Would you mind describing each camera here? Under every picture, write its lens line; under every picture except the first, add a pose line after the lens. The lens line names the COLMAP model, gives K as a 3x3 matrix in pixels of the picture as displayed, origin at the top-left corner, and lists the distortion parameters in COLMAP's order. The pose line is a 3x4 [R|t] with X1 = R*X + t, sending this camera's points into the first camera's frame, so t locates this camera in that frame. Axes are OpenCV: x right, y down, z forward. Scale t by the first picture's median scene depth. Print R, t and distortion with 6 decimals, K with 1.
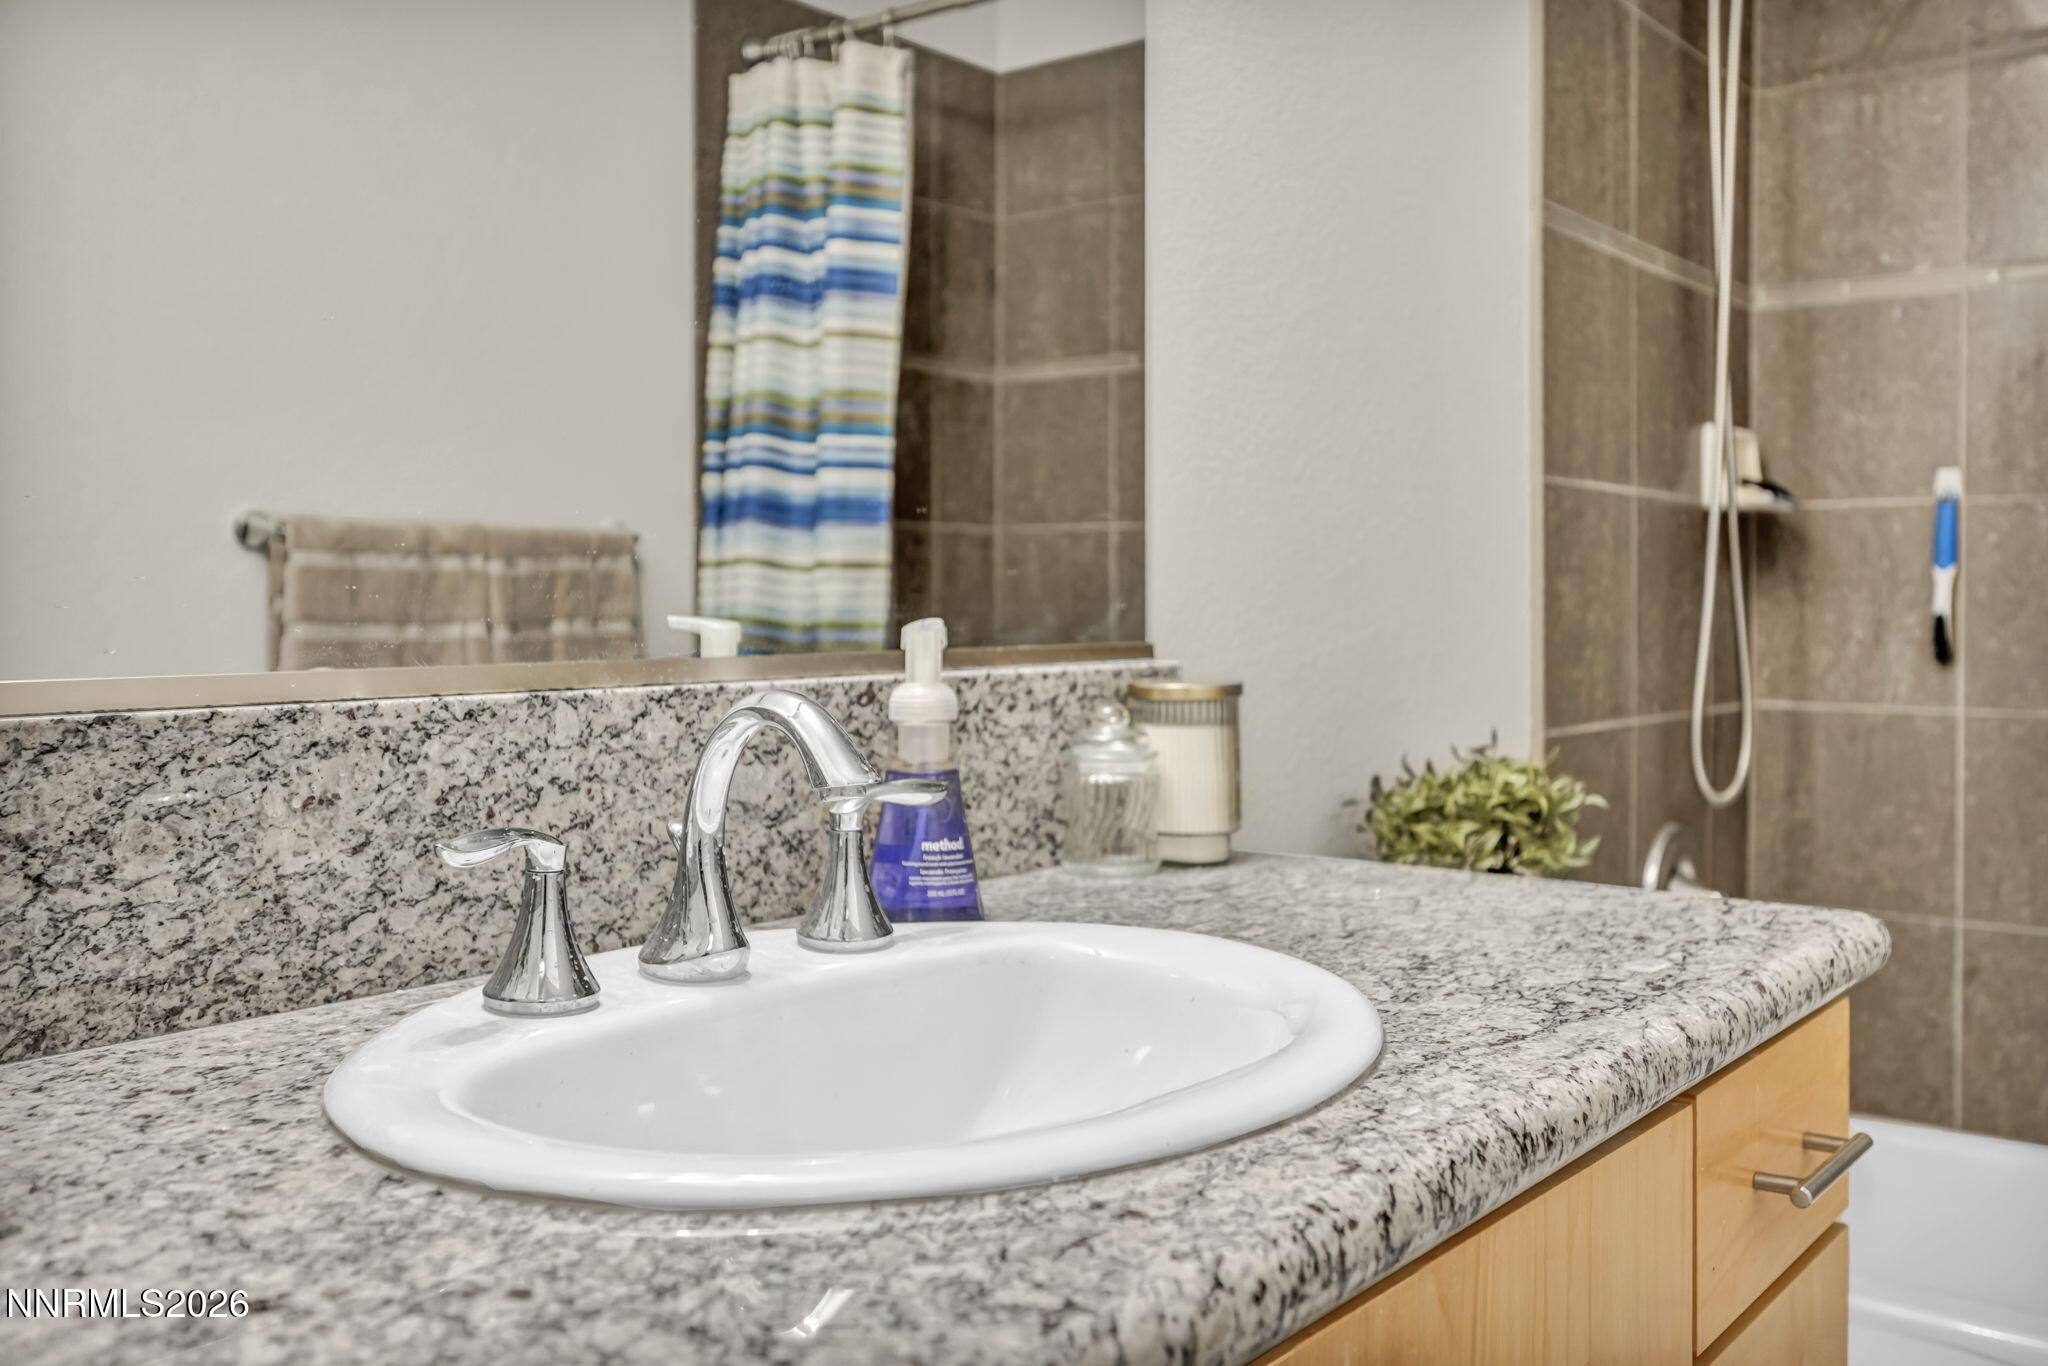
lens RADIAL K [[1815.1, 0, 1026.3], [0, 1815.1, 618.6], [0, 0, 1]] dist [0.000819, -0.003845]
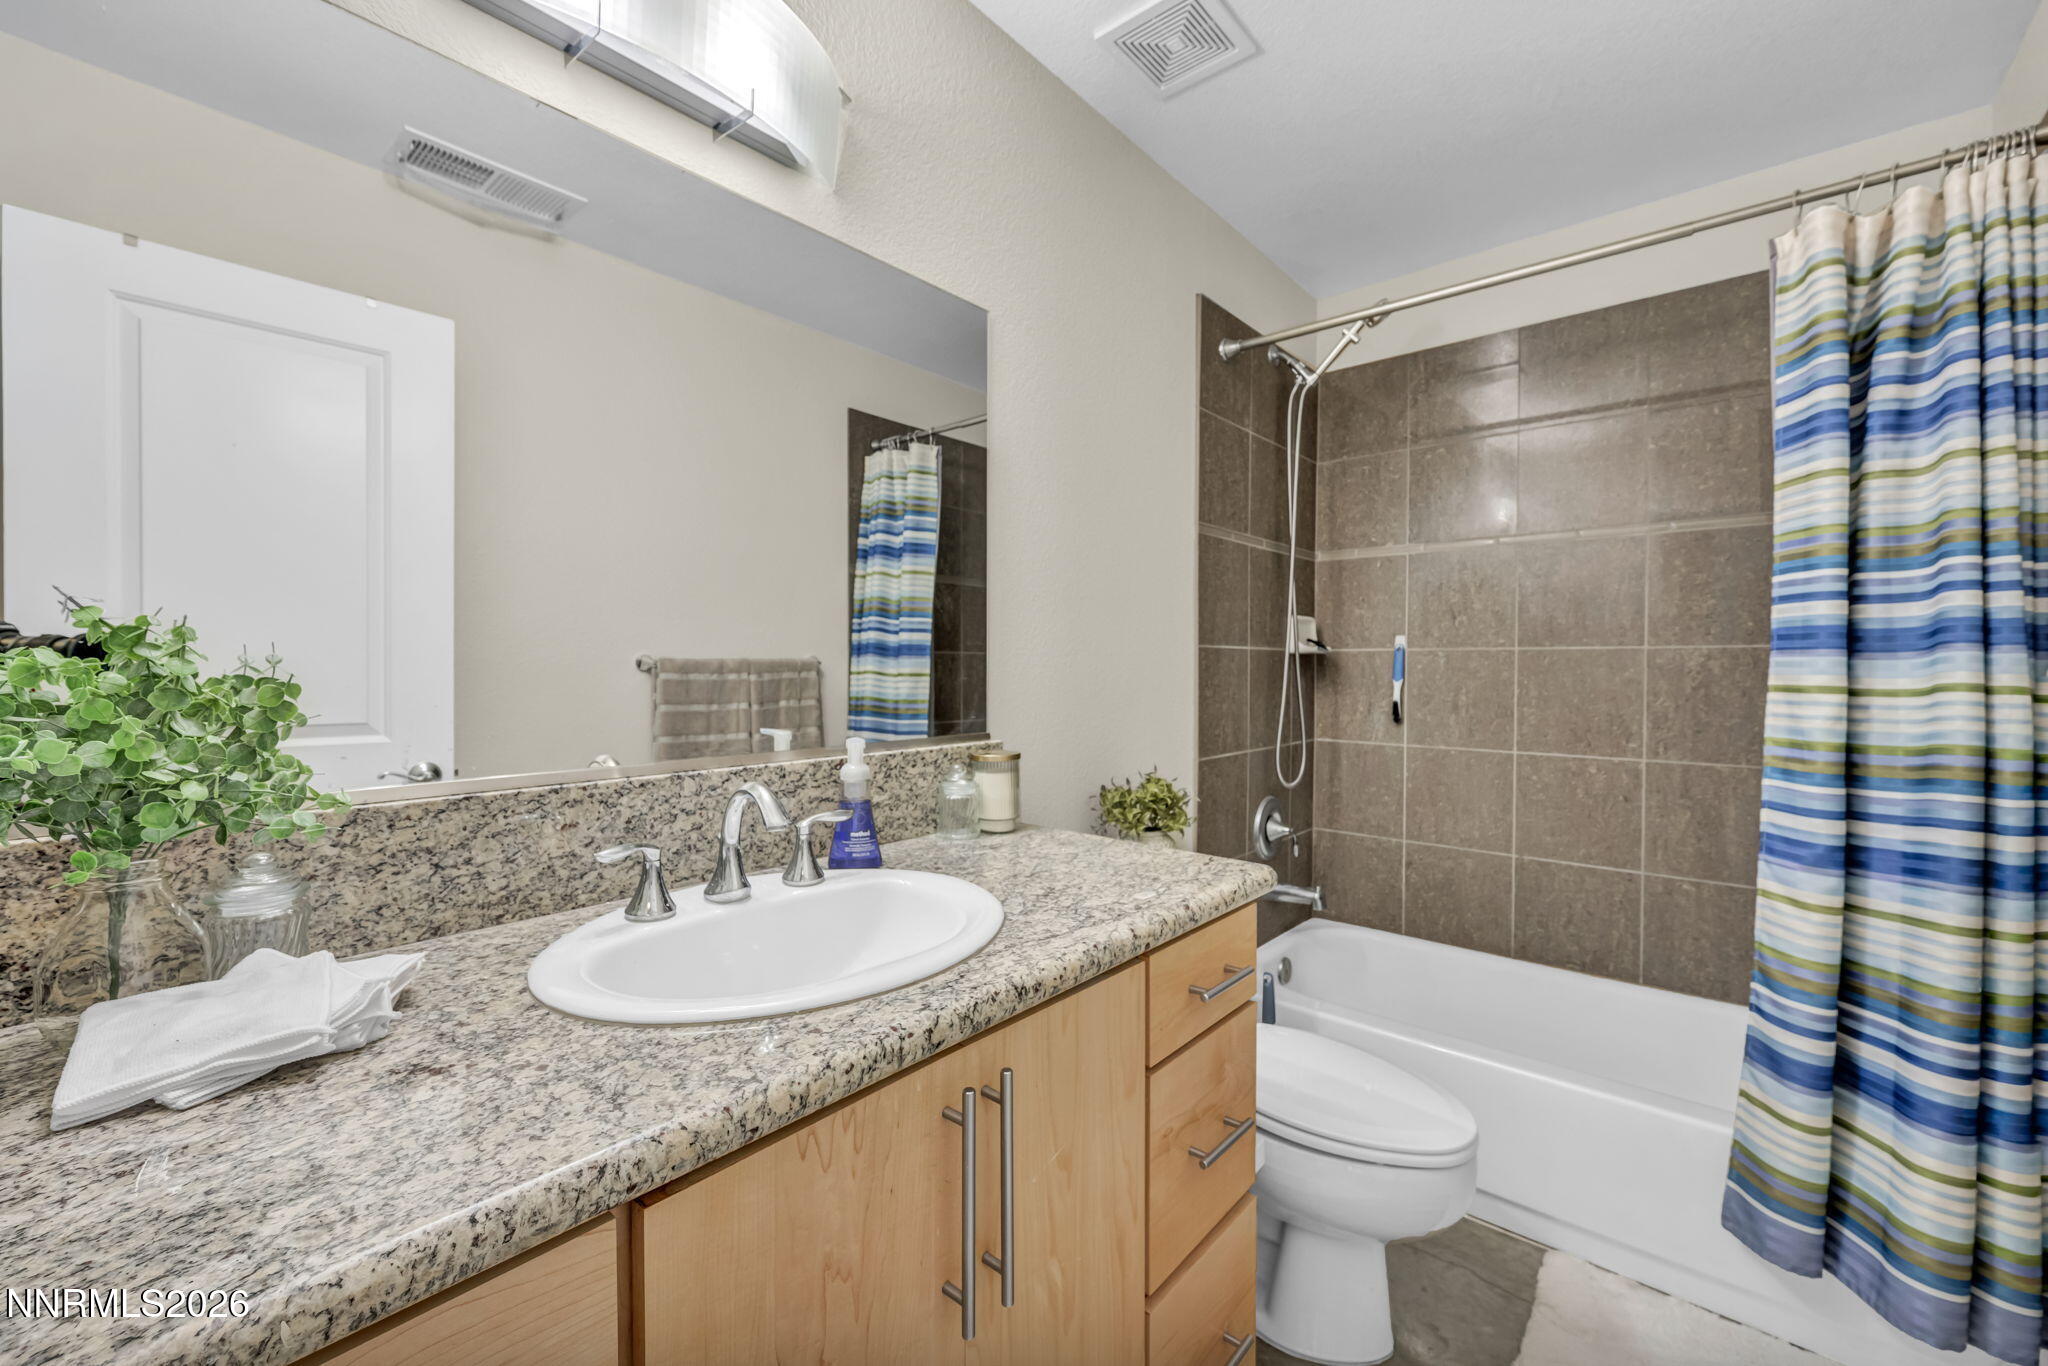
lens RADIAL K [[827.7, 0, 1025.7], [0, 827.7, 671.2], [0, 0, 1]] dist [-0.002216, -0.000059]
pose [[0.999230, 0.002166, -0.039173, 0.135997], [-0.002169, 0.999998, -0.000030, -0.055667], [0.039173, 0.000115, 0.999232, -0.036242]]
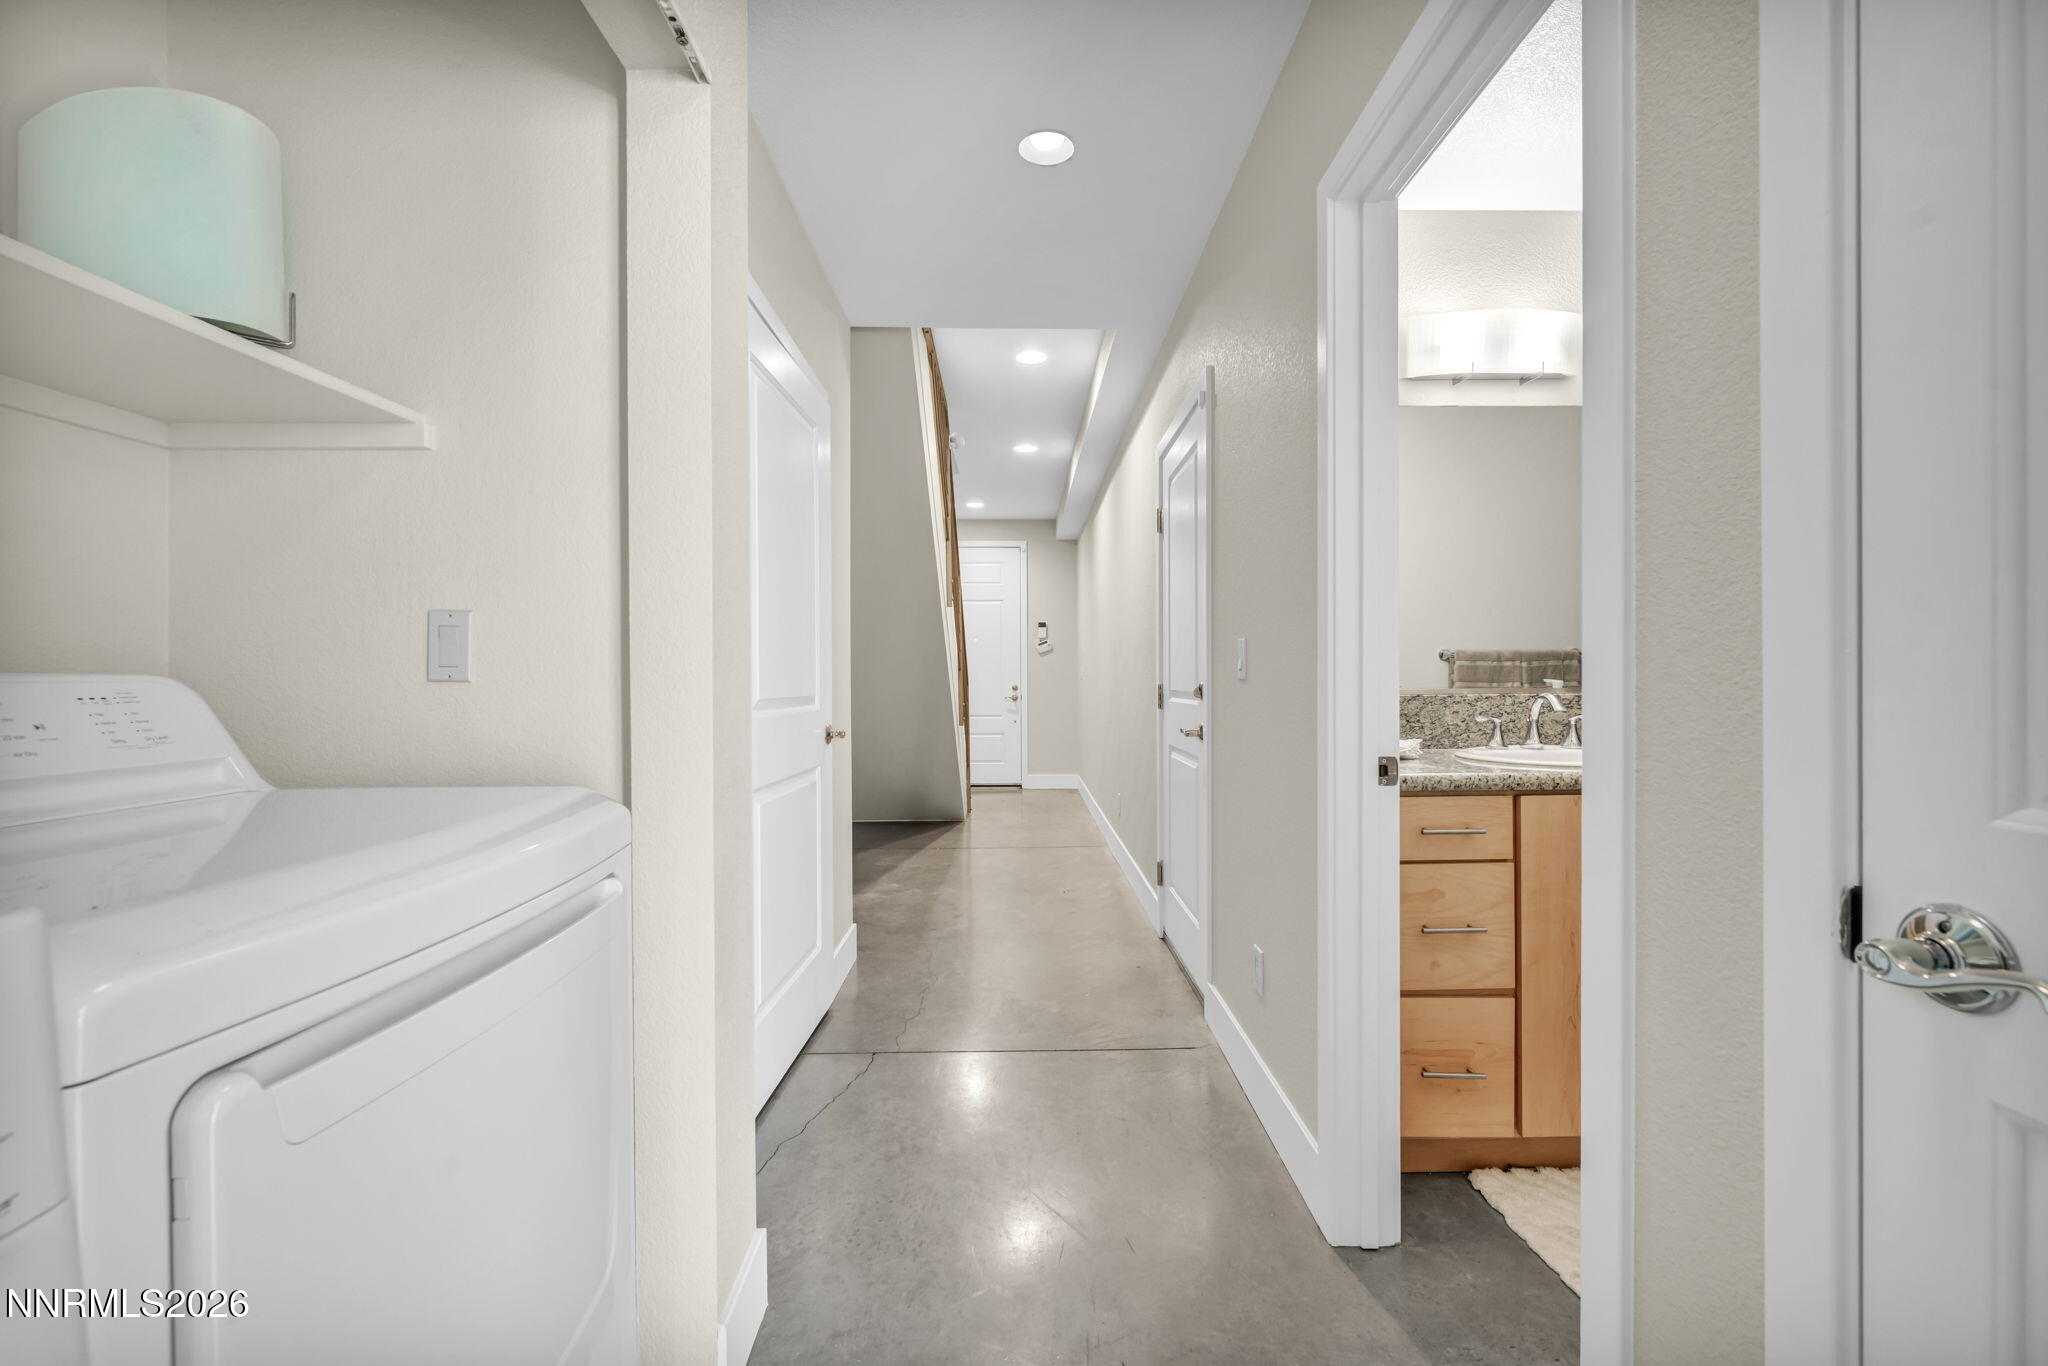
lens RADIAL K [[827.7, 0, 1018.8], [0, 827.7, 677.9], [0, 0, 1]] dist [-0.002216, -0.000059]
pose [[0.637565, -0.002213, -0.770394, 0.379162], [-0.001971, 0.999988, -0.004504, 0.005121], [0.770394, 0.004390, 0.637553, -0.879888]]
